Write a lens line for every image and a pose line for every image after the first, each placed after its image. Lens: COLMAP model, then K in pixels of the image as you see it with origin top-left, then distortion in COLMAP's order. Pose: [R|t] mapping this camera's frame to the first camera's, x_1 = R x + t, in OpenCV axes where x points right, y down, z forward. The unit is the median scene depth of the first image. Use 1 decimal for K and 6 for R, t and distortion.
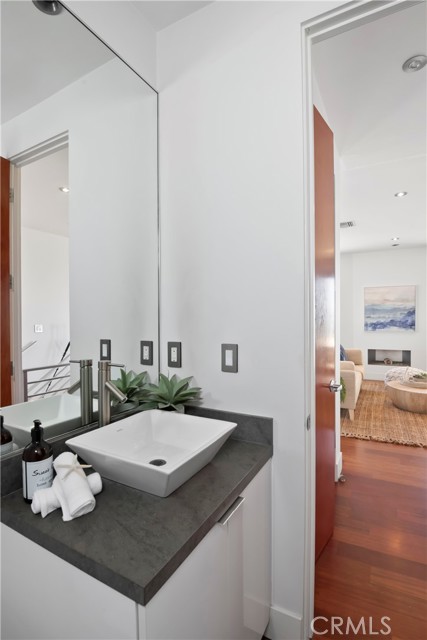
lens RADIAL K [[315.2, 0, 212.6], [0, 315.2, 321.3], [0, 0, 1]] dist [-0.005611, -0.000755]
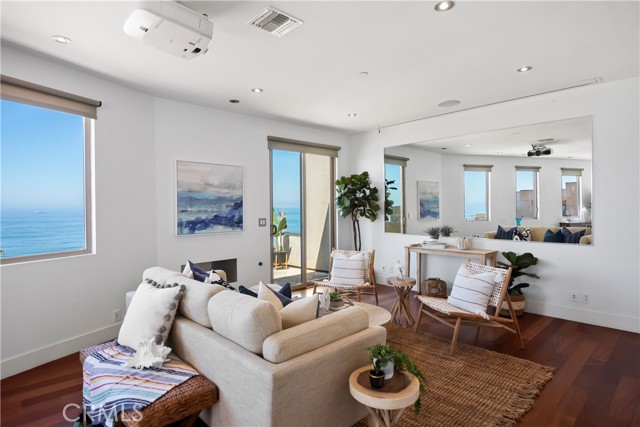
lens RADIAL K [[347.0, 0, 341.4], [0, 347.0, 209.4], [0, 0, 1]] dist [0.004094, 0.000933]
pose [[0.298798, -0.000036, 0.954317, -0.040059], [0.017117, 0.999839, -0.005321, -0.008511], [-0.954163, 0.017925, 0.298750, 0.537007]]
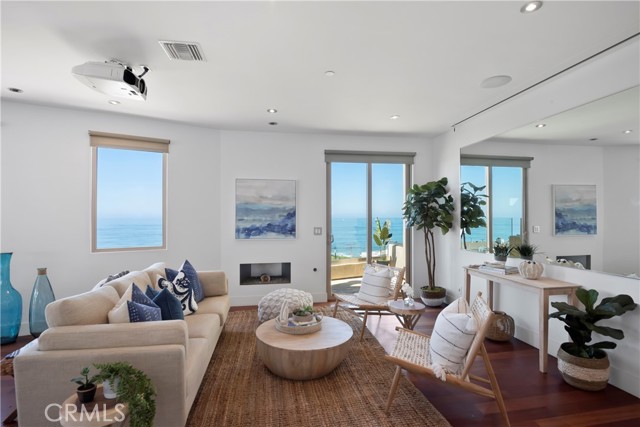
lens RADIAL K [[321.5, 0, 322.5], [0, 321.5, 214.9], [0, 0, 1]] dist [-0.002993, -0.002469]
pose [[0.790267, 0.013791, 0.612607, 0.196368], [-0.000339, 0.999756, -0.022071, -0.008542], [-0.612762, 0.017234, 0.790080, 0.309216]]
